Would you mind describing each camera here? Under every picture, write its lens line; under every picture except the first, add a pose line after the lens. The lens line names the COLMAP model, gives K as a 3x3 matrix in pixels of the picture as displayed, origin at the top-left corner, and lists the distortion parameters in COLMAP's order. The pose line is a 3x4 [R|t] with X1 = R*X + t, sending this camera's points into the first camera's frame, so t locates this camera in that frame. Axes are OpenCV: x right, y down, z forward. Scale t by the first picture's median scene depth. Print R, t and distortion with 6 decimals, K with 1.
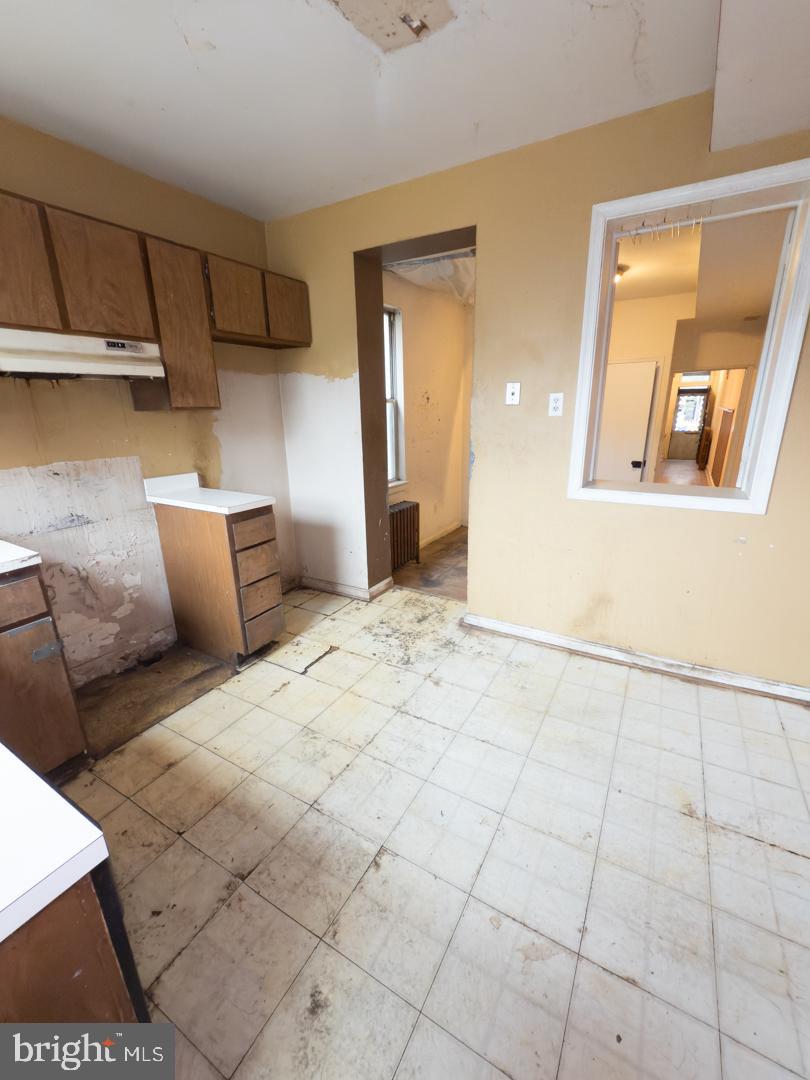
lens RADIAL K [[437.2, 0, 409.3], [0, 437.2, 540.0], [0, 0, 1]] dist [0.001287, -0.000351]
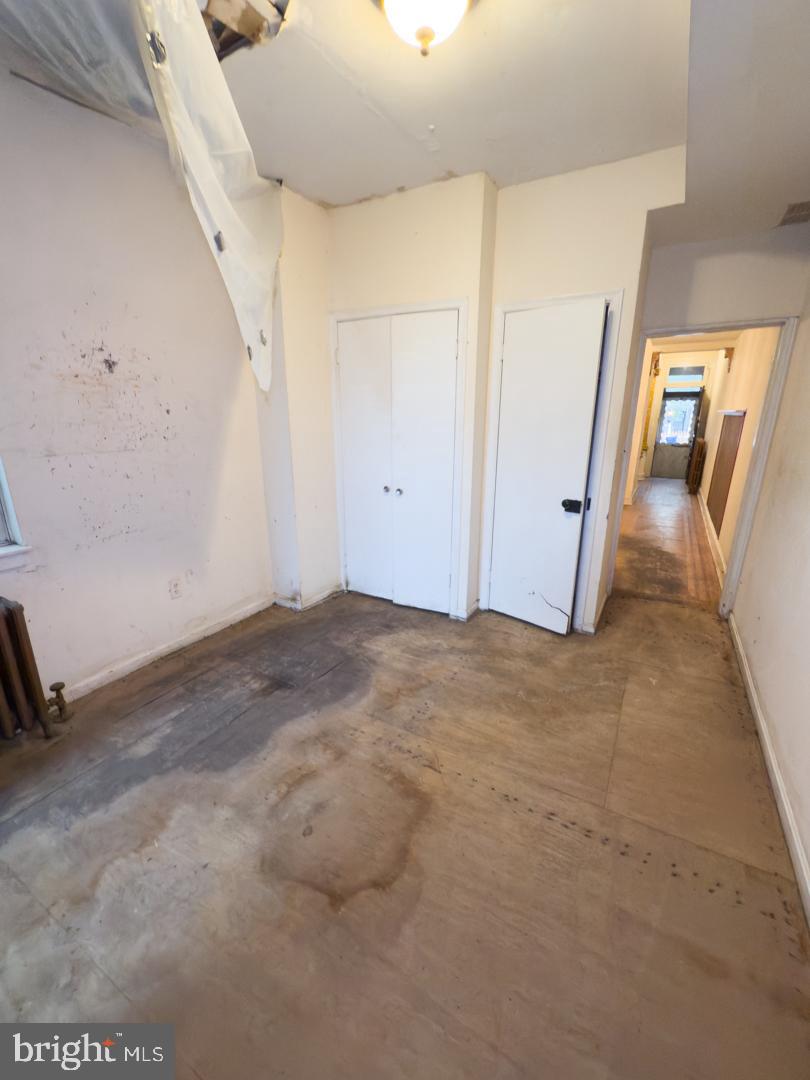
lens RADIAL K [[437.2, 0, 410.3], [0, 437.2, 540.7], [0, 0, 1]] dist [0.001287, -0.000351]
pose [[0.999734, 0.013171, 0.018954, 0.776820], [-0.012893, 0.999808, -0.014744, -0.295640], [-0.019144, 0.014496, 0.999712, 1.185420]]
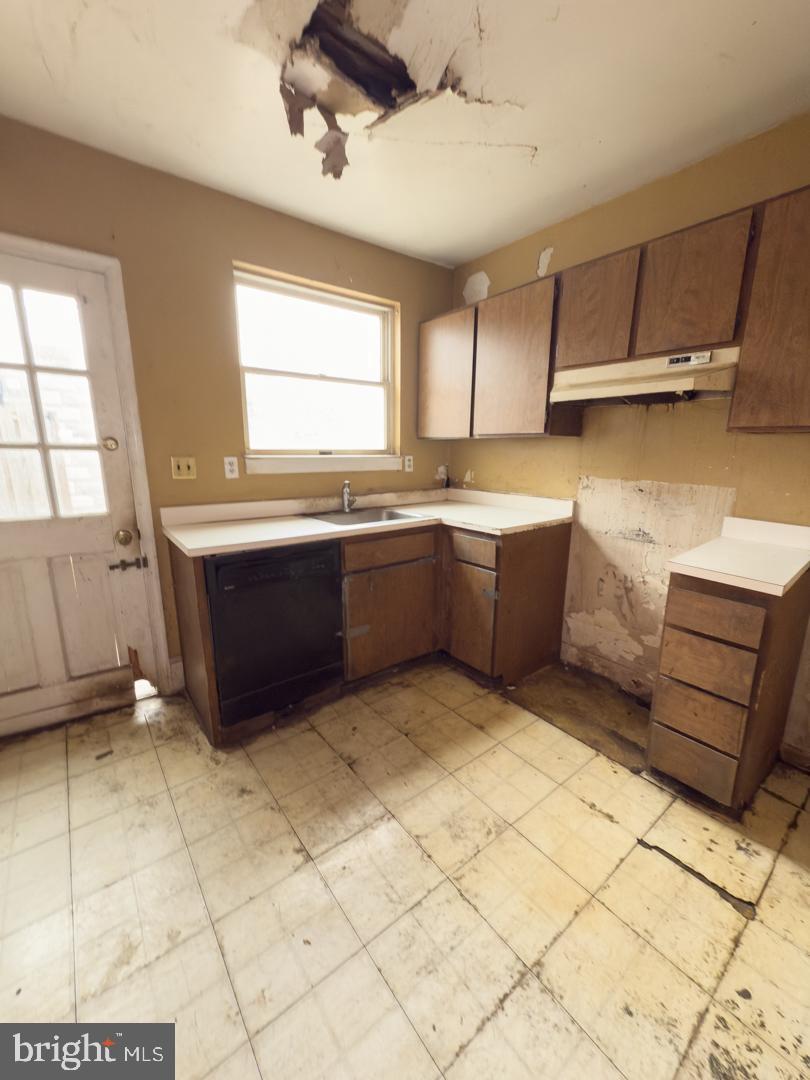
lens RADIAL K [[437.2, 0, 412.0], [0, 437.2, 543.9], [0, 0, 1]] dist [0.001287, -0.000351]
pose [[-0.365120, 0.220233, -0.904536, 0.377300], [-0.280318, 0.900515, 0.332406, -0.212496], [0.887755, 0.374926, -0.267061, 0.762680]]
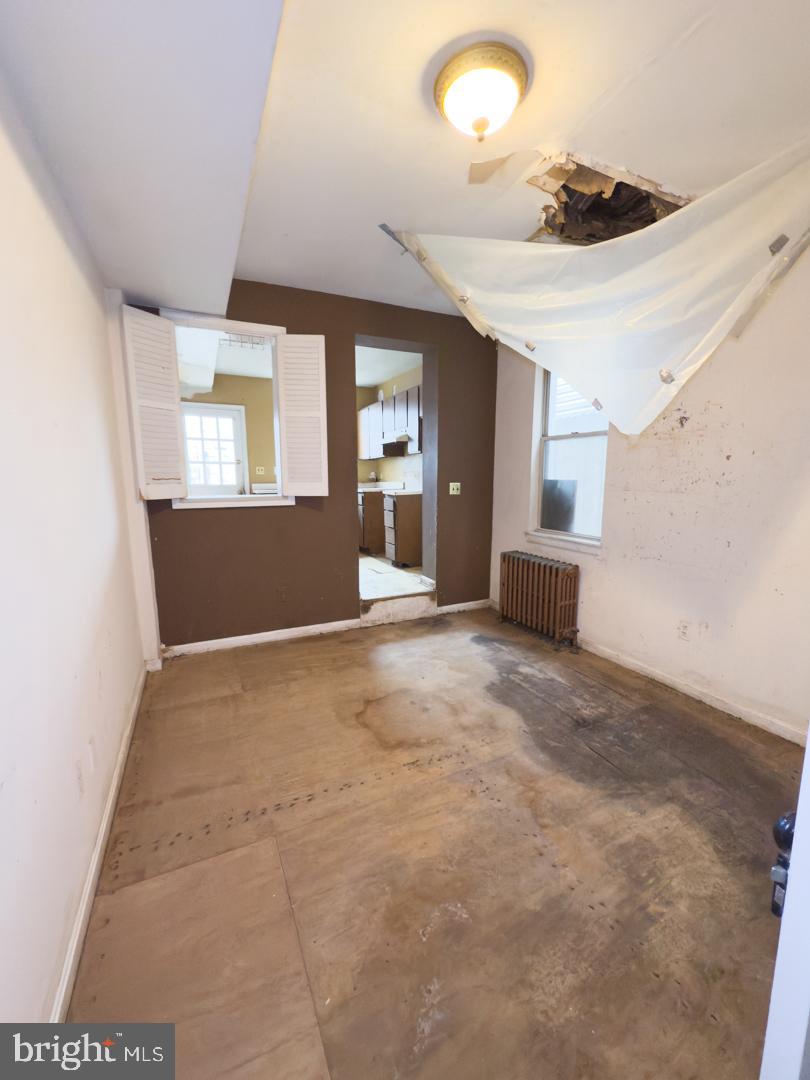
lens RADIAL K [[437.2, 0, 406.9], [0, 437.2, 540.9], [0, 0, 1]] dist [0.001287, -0.000351]
pose [[-0.547828, 0.144642, -0.823992, 1.552317], [-0.234847, 0.918747, 0.317412, -0.609613], [0.802952, 0.367399, -0.469347, 2.285259]]
